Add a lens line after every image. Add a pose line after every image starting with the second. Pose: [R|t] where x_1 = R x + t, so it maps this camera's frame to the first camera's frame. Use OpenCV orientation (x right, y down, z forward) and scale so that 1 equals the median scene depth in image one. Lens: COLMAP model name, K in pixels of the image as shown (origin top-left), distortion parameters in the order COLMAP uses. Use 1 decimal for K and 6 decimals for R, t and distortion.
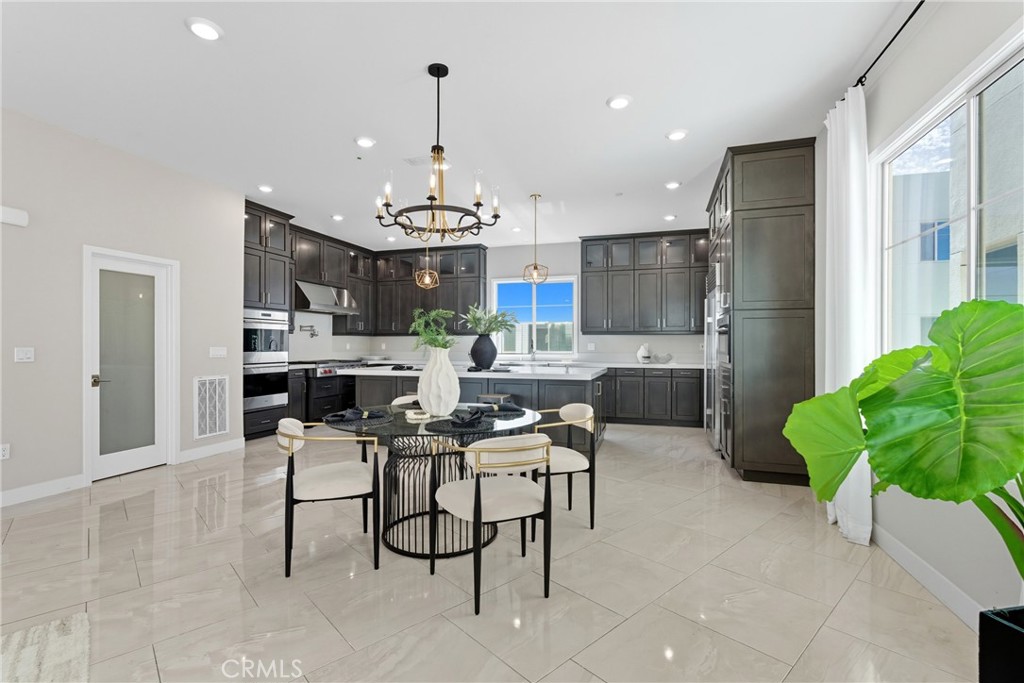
lens RADIAL K [[461.7, 0, 512.0], [0, 461.7, 341.5], [0, 0, 1]] dist [-0.015196, 0.000335]
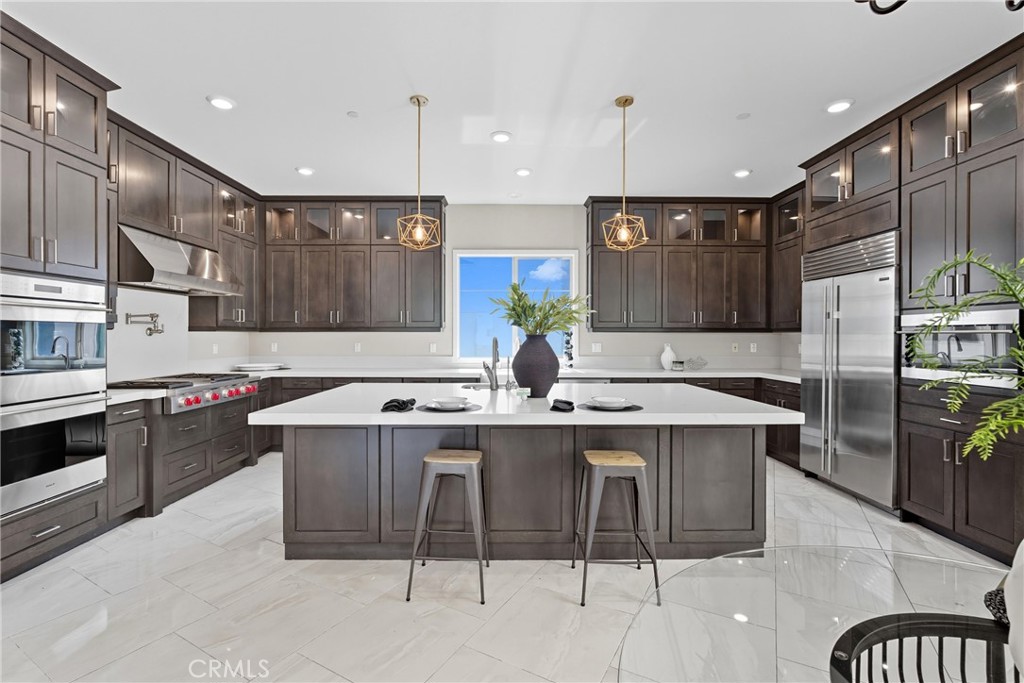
lens RADIAL K [[461.7, 0, 512.0], [0, 461.7, 341.5], [0, 0, 1]] dist [-0.015196, 0.000335]
pose [[0.953273, -0.002376, 0.302100, -0.206615], [-0.003791, 0.999796, 0.019825, -0.015478], [-0.302085, -0.020044, 0.953070, 0.382056]]
